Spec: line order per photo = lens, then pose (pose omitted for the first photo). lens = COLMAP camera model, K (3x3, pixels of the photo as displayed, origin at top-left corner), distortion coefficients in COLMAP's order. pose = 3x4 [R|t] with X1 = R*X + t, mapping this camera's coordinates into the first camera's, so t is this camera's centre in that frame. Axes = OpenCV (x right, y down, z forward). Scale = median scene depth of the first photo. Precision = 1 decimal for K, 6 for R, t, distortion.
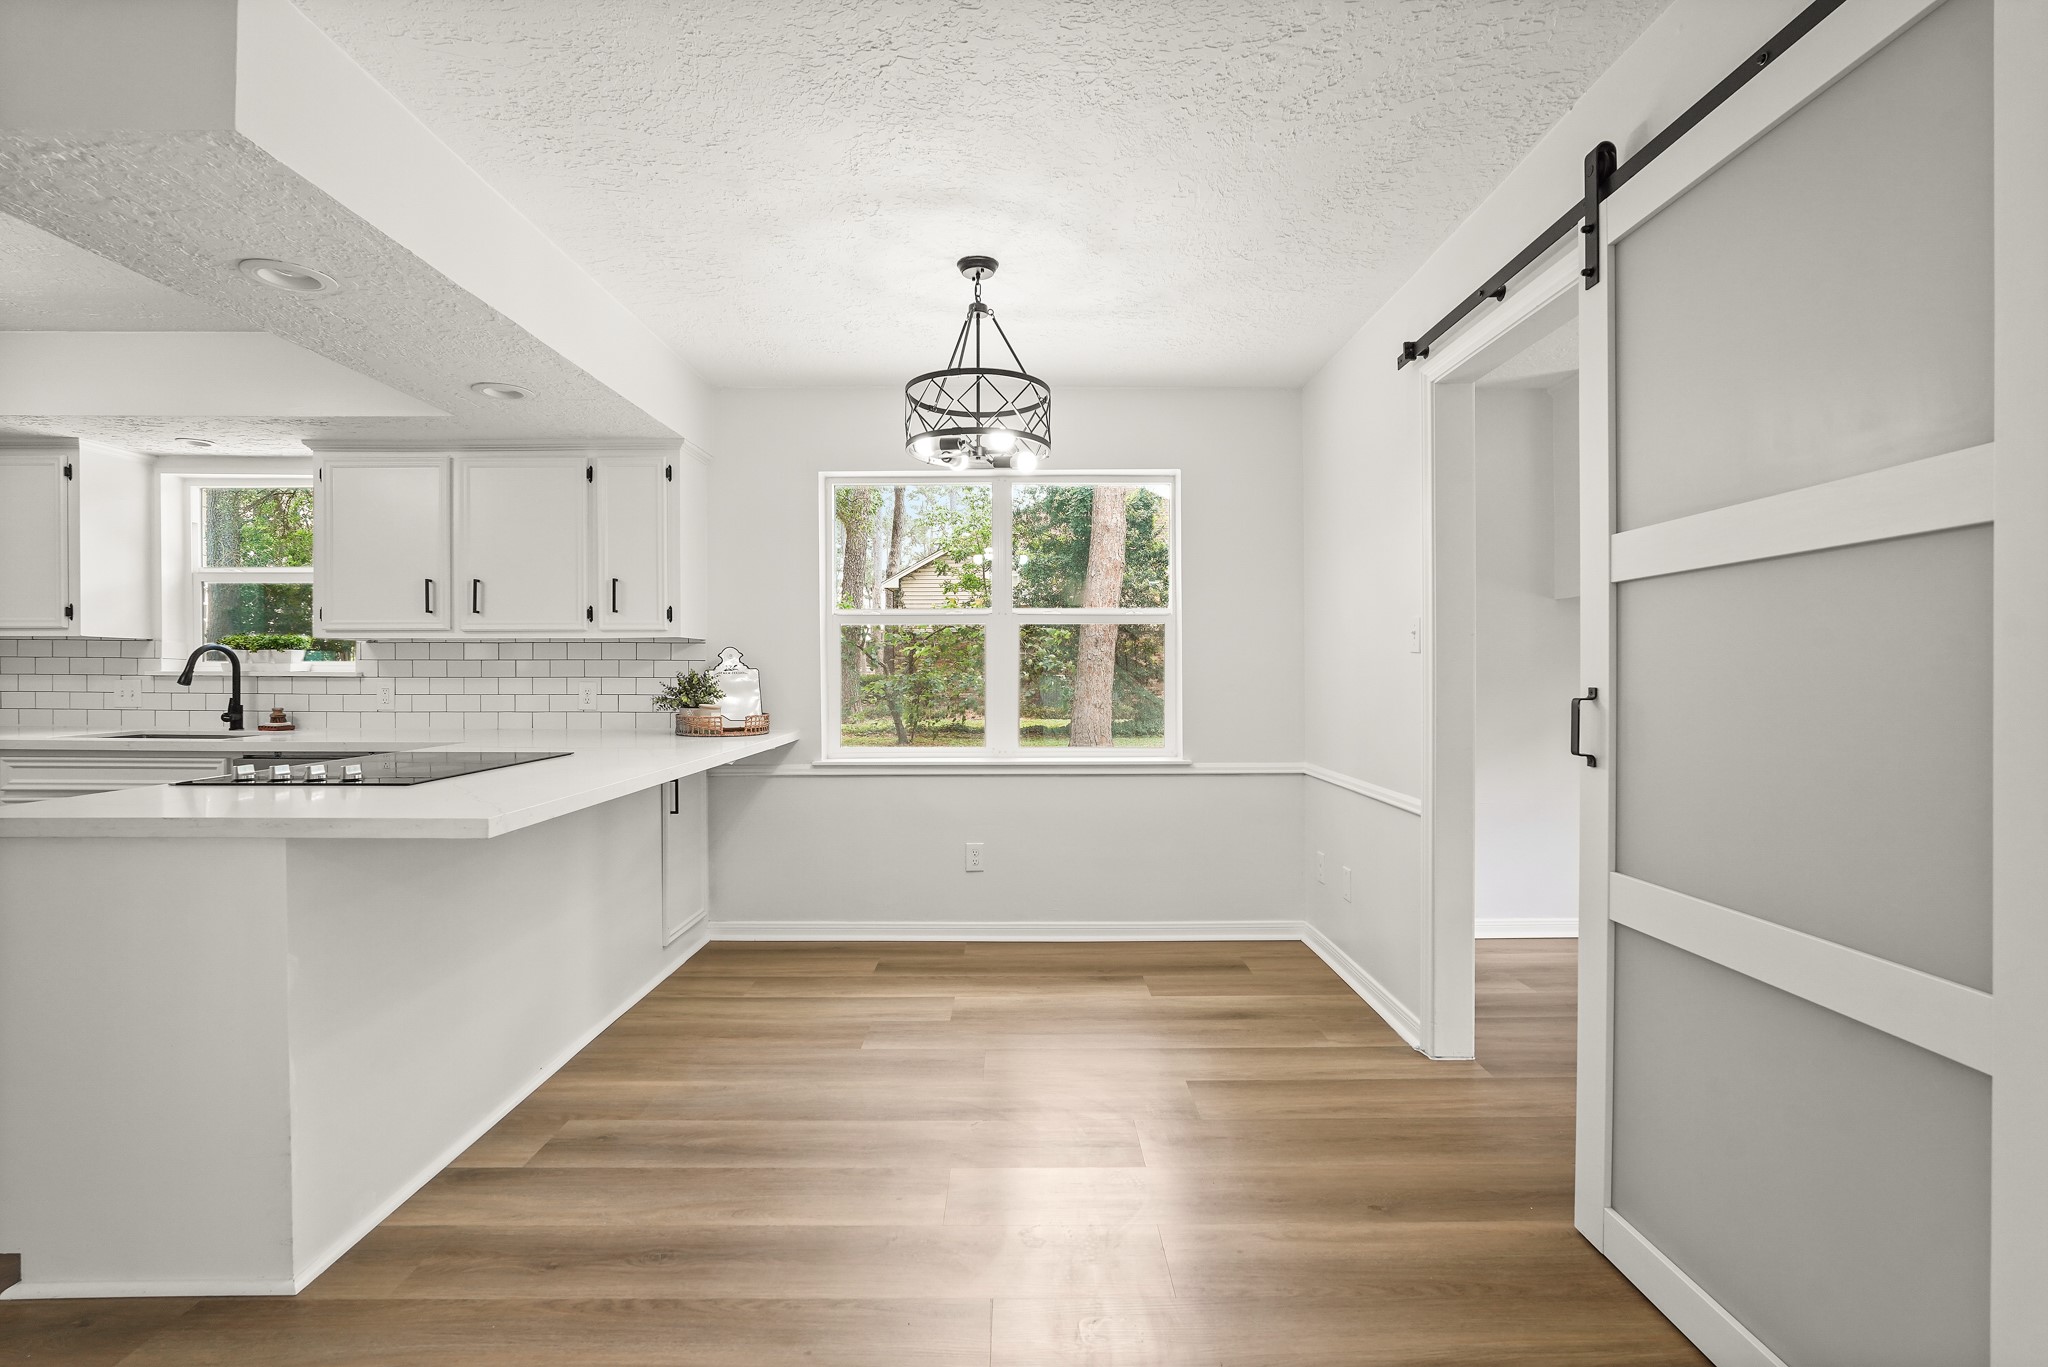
lens RADIAL K [[911.0, 0, 1023.1], [0, 911.0, 681.0], [0, 0, 1]] dist [-0.018187, 0.008757]
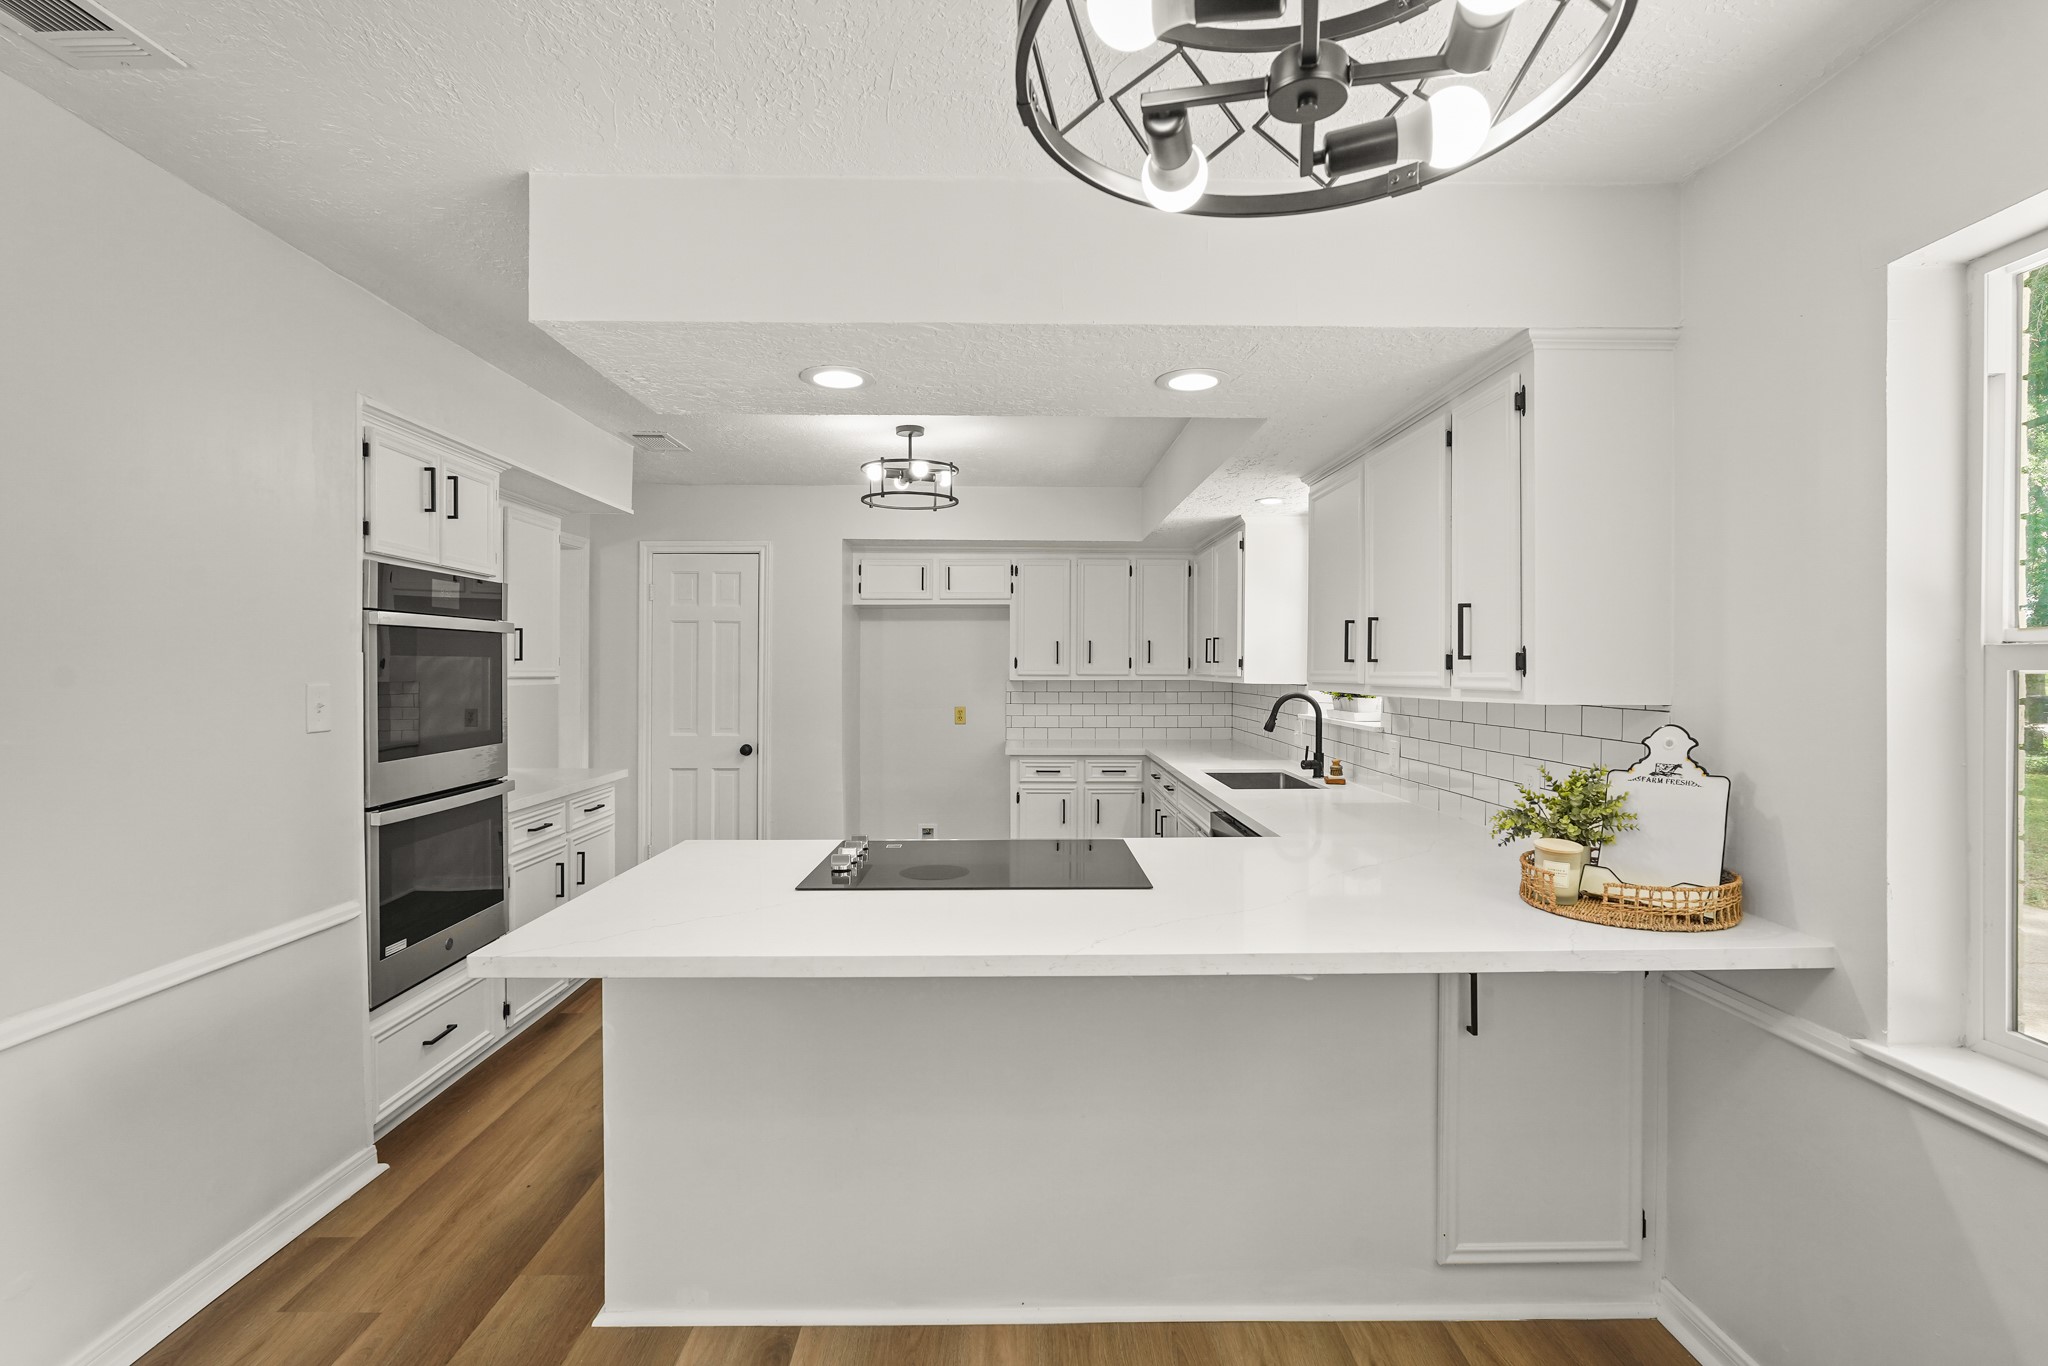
lens RADIAL K [[936.7, 0, 1021.9], [0, 936.7, 675.0], [0, 0, 1]] dist [-0.018503, 0.010834]
pose [[0.016868, 0.006724, -0.999835, 0.161061], [-0.013914, 0.999882, 0.006490, -0.065491], [0.999761, 0.013802, 0.016959, 0.697235]]
